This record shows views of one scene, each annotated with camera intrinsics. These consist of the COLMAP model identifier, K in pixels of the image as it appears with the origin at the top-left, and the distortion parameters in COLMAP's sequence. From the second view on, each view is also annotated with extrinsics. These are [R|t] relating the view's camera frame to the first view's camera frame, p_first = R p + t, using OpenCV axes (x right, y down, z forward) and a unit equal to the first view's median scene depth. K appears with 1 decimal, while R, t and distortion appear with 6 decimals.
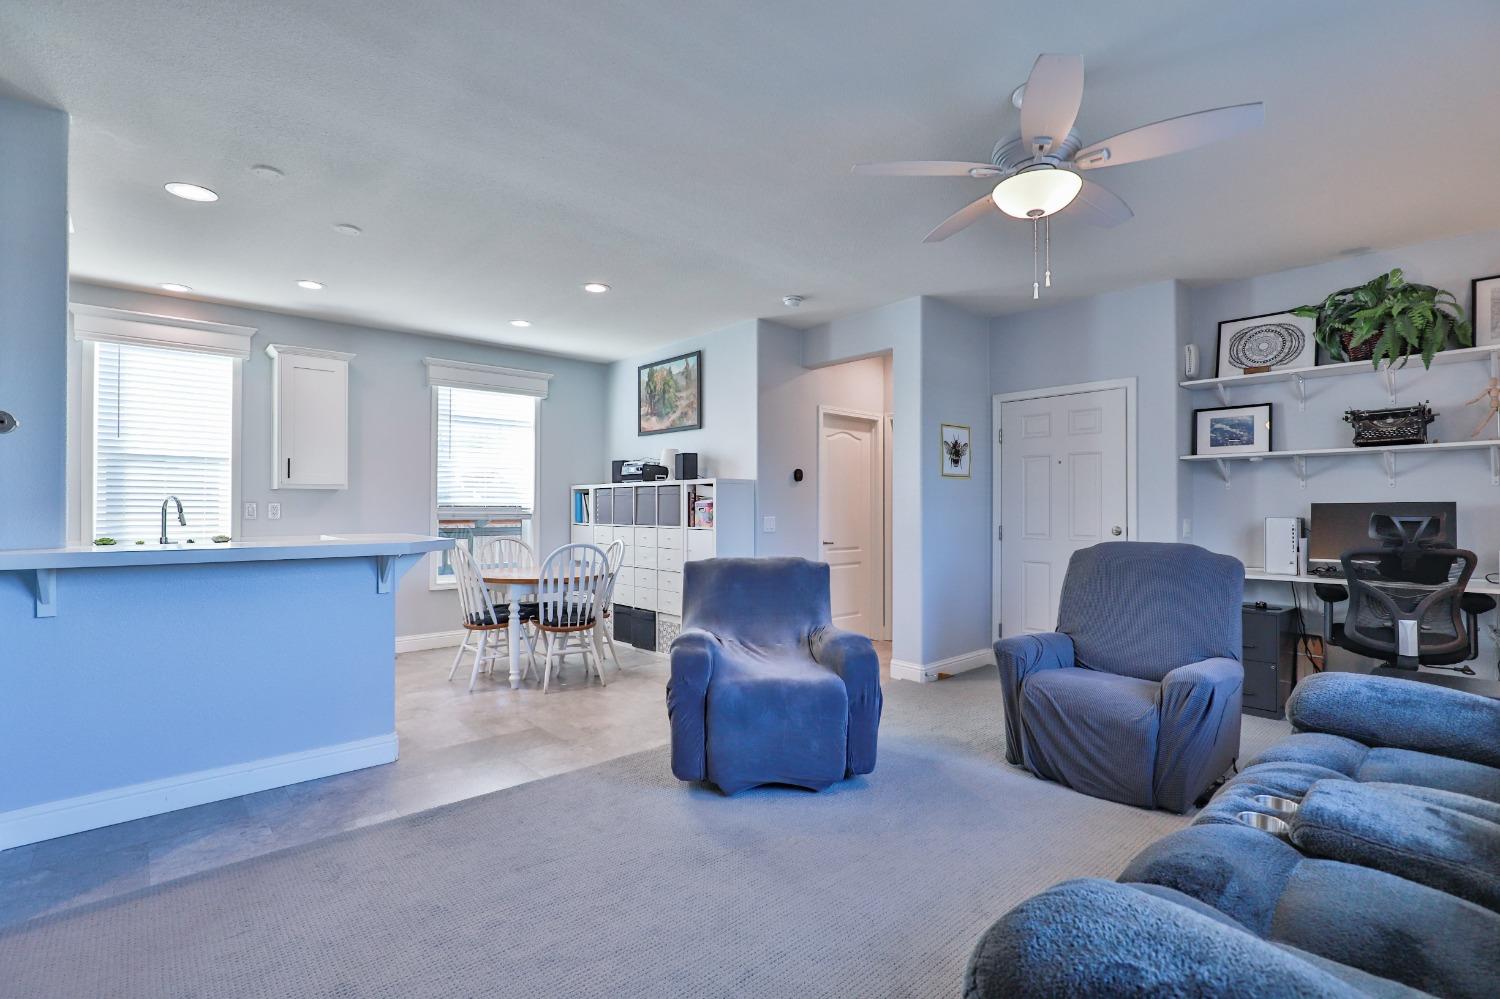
lens RADIAL K [[695.3, 0, 743.9], [0, 695.3, 507.9], [0, 0, 1]] dist [-0.004492, -0.000500]
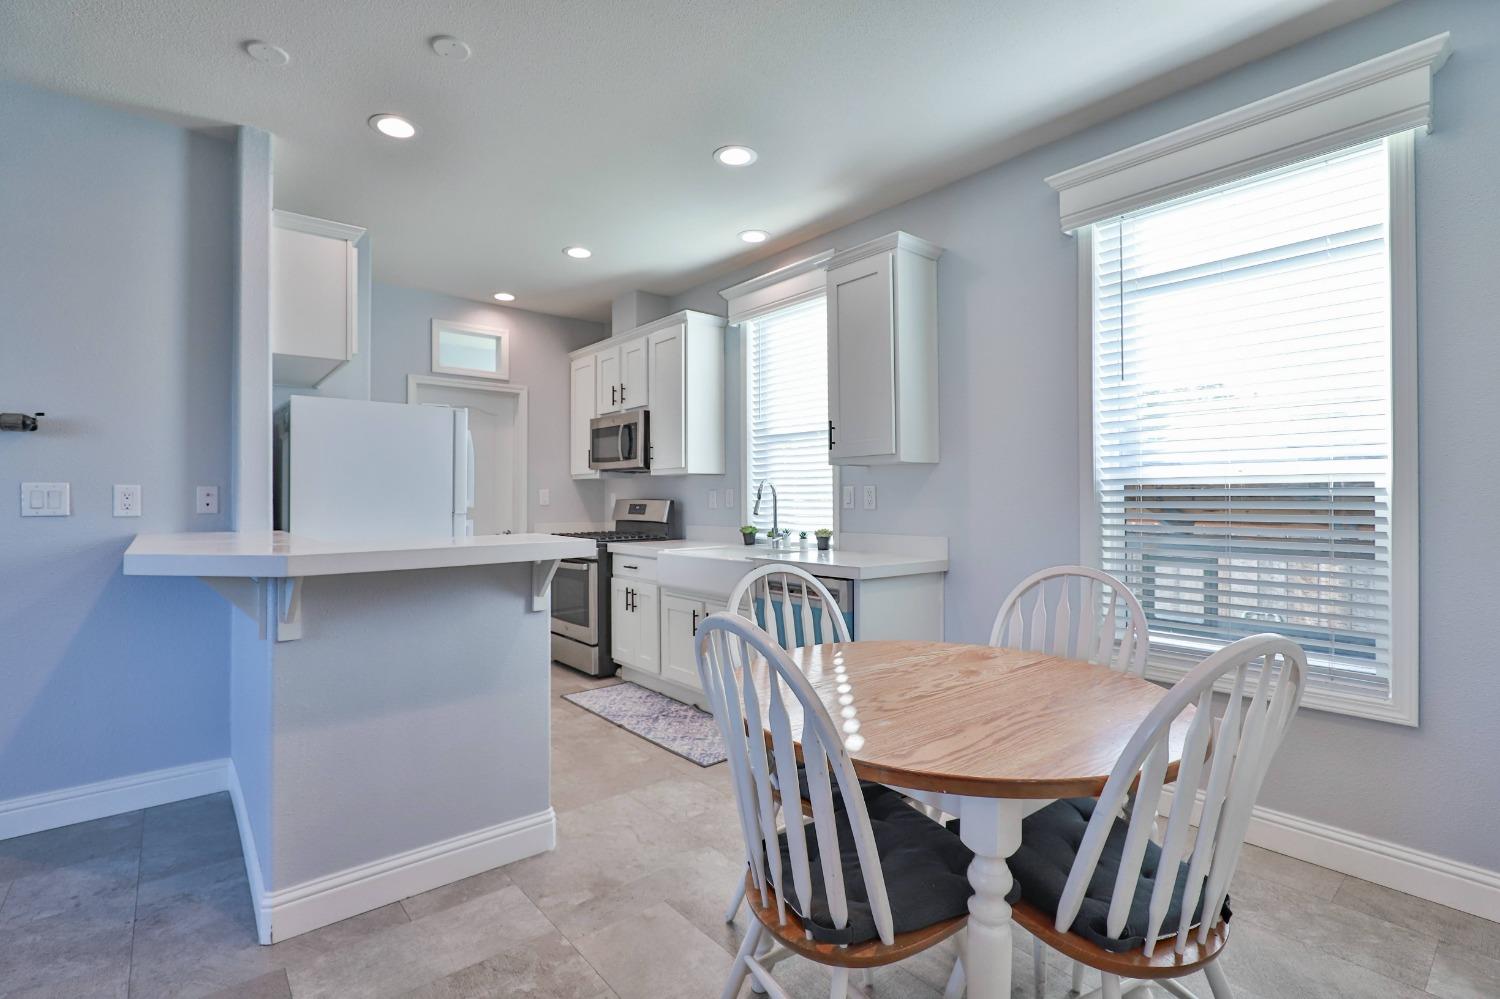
lens RADIAL K [[695.3, 0, 772.6], [0, 695.3, 490.7], [0, 0, 1]] dist [-0.004492, -0.000500]
pose [[-0.014942, -0.014165, -0.999788, 0.042605], [0.003017, 0.999894, -0.014212, 0.008148], [0.999884, -0.003229, -0.014897, 1.124923]]
